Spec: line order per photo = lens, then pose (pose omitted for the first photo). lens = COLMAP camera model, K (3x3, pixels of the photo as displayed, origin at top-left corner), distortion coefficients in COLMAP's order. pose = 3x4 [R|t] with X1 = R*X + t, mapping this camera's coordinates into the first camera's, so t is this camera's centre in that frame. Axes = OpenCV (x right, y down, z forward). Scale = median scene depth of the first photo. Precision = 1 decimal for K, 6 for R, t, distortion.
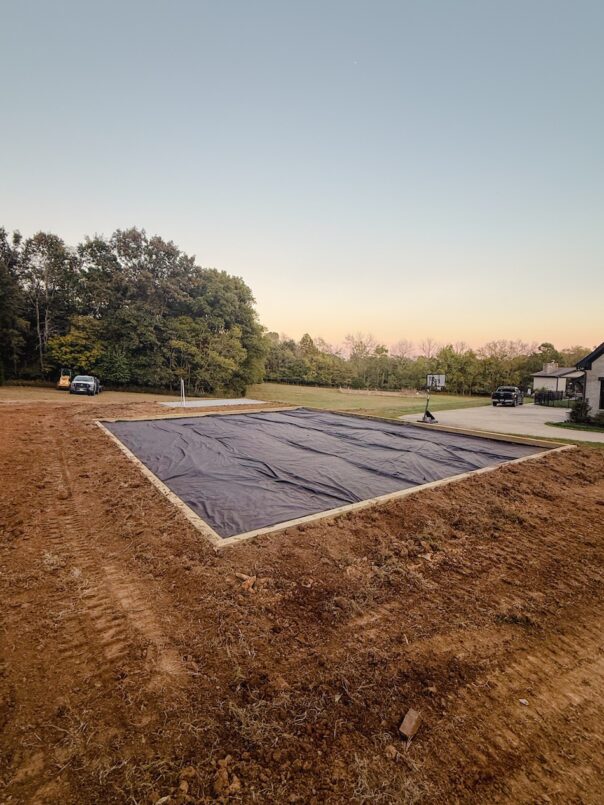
lens RADIAL K [[367.6, 0, 281.7], [0, 367.6, 400.9], [0, 0, 1]] dist [0.009223, -0.000103]
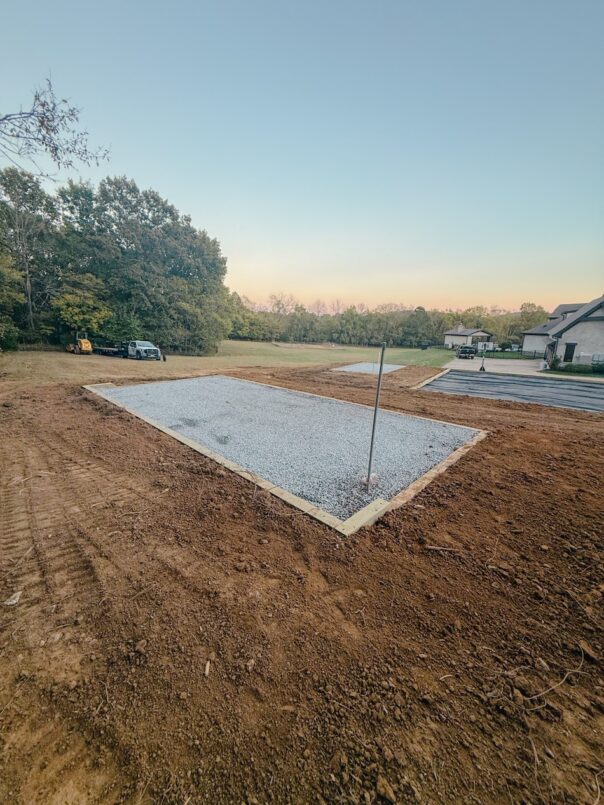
lens RADIAL K [[325.4, 0, 284.6], [0, 325.4, 399.8], [0, 0, 1]] dist [0.002772, 0.000026]
pose [[0.942369, -0.072648, 0.326592, -0.333920], [0.022912, 0.987863, 0.153630, -0.026584], [-0.333789, -0.137293, 0.932596, 0.010080]]
